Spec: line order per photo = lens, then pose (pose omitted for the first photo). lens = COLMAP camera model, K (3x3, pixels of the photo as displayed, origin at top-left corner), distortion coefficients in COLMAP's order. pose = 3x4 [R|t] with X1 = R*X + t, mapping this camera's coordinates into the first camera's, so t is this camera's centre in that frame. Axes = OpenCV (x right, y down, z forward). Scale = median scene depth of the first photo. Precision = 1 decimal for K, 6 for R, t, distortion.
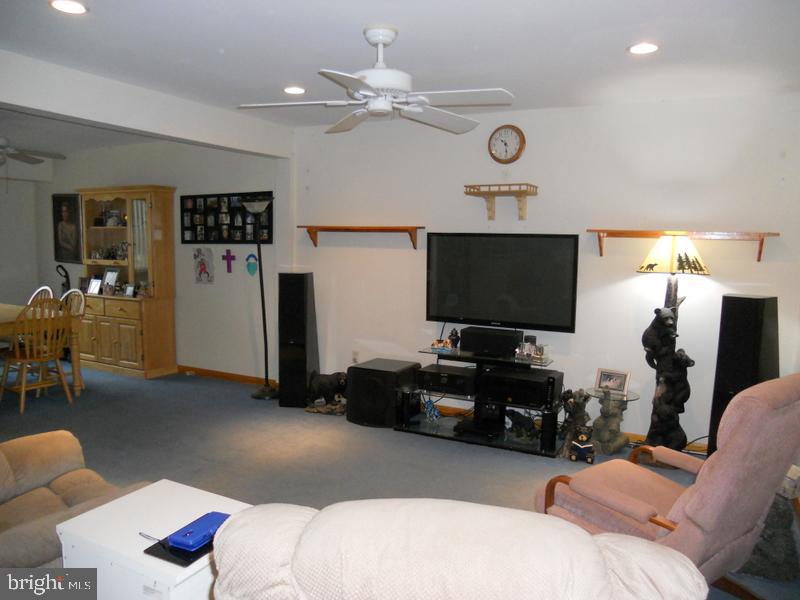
lens RADIAL K [[603.0, 0, 400.0], [0, 603.0, 300.0], [0, 0, 1]] dist [-0.038974, -0.002348]
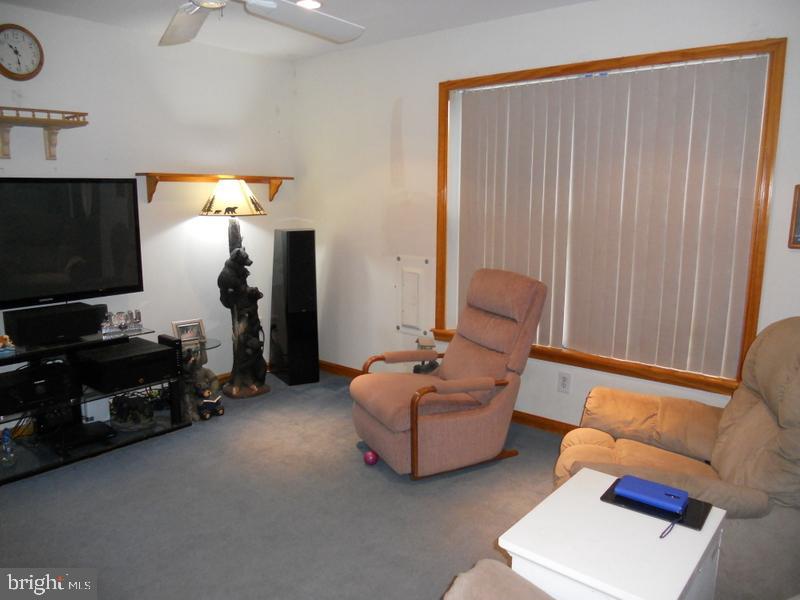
lens RADIAL K [[603.0, 0, 400.0], [0, 603.0, 300.0], [0, 0, 1]] dist [-0.038974, -0.002348]
pose [[0.229907, -0.186201, 0.955234, -0.469172], [0.100998, 0.980792, 0.166874, -0.041444], [-0.967958, 0.058111, 0.244296, 0.421180]]
